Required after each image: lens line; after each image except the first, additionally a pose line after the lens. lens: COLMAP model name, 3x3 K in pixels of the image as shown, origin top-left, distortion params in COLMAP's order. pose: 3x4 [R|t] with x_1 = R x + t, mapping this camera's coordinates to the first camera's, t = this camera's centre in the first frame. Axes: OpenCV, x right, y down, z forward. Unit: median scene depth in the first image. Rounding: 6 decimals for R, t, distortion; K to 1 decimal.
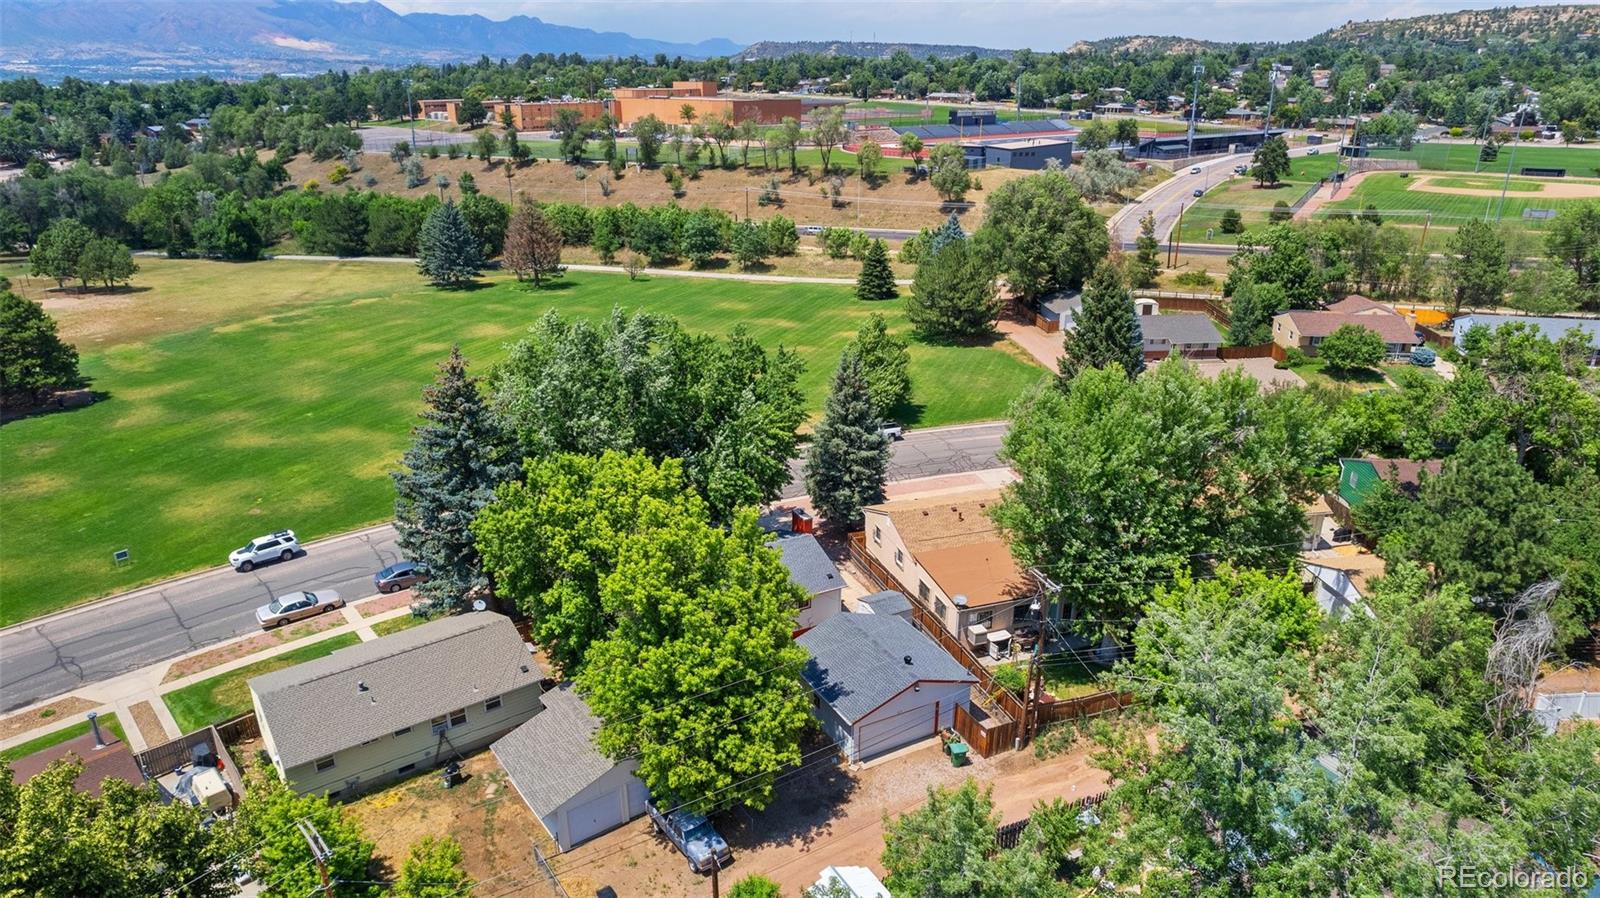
lens RADIAL K [[1032.7, 0, 809.2], [0, 1032.7, 421.0], [0, 0, 1]] dist [-0.084481, 0.075622]
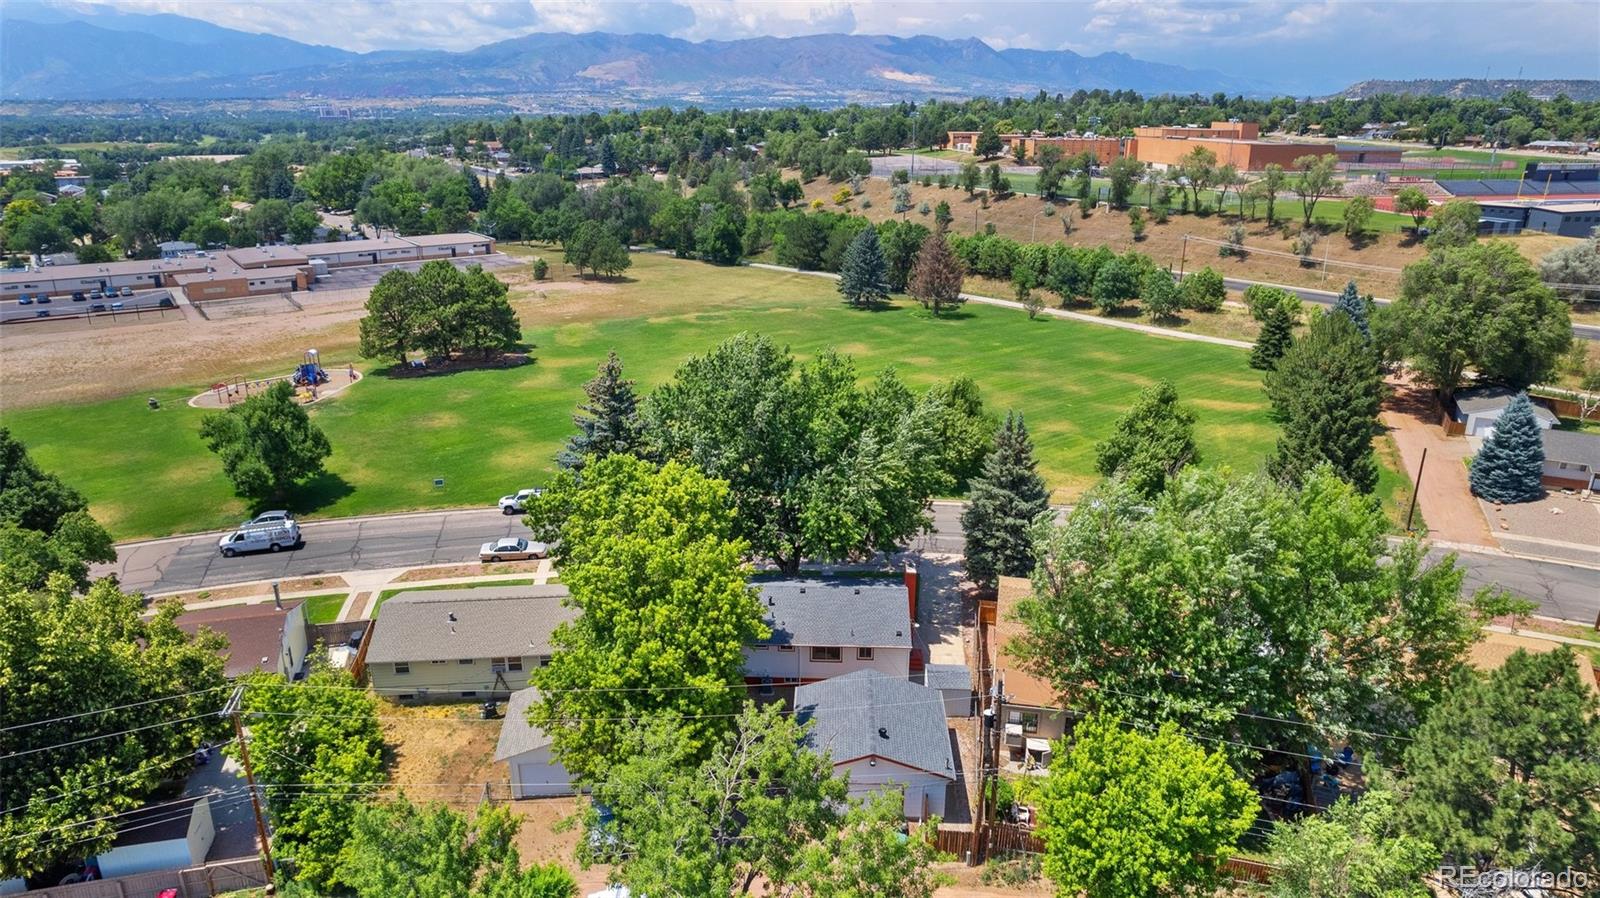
lens RADIAL K [[1032.7, 0, 809.2], [0, 1032.7, 421.0], [0, 0, 1]] dist [-0.084481, 0.075622]
pose [[0.862703, 0.153503, -0.481850, 0.094478], [-0.168664, 0.985601, 0.012008, -0.010774], [0.476755, 0.070911, 0.876171, 0.024325]]
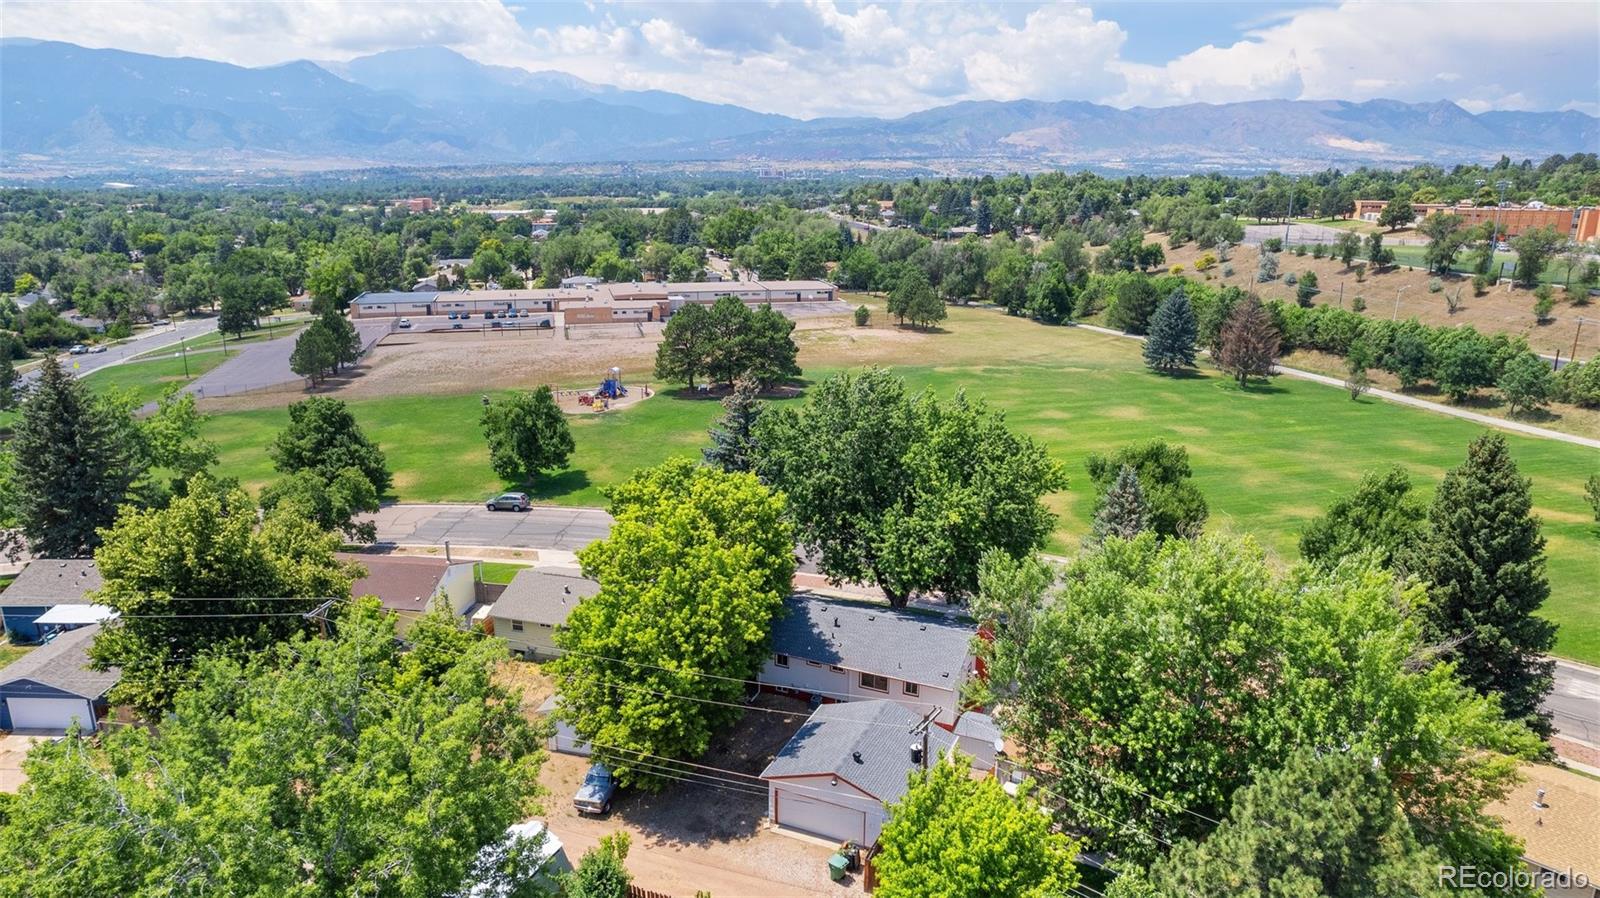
lens RADIAL K [[1032.7, 0, 809.2], [0, 1032.7, 421.0], [0, 0, 1]] dist [-0.084481, 0.075622]
pose [[0.604589, 0.194260, -0.772487, 0.155534], [-0.263578, 0.963961, 0.036121, -0.018742], [0.751664, 0.181772, 0.634003, 0.064919]]
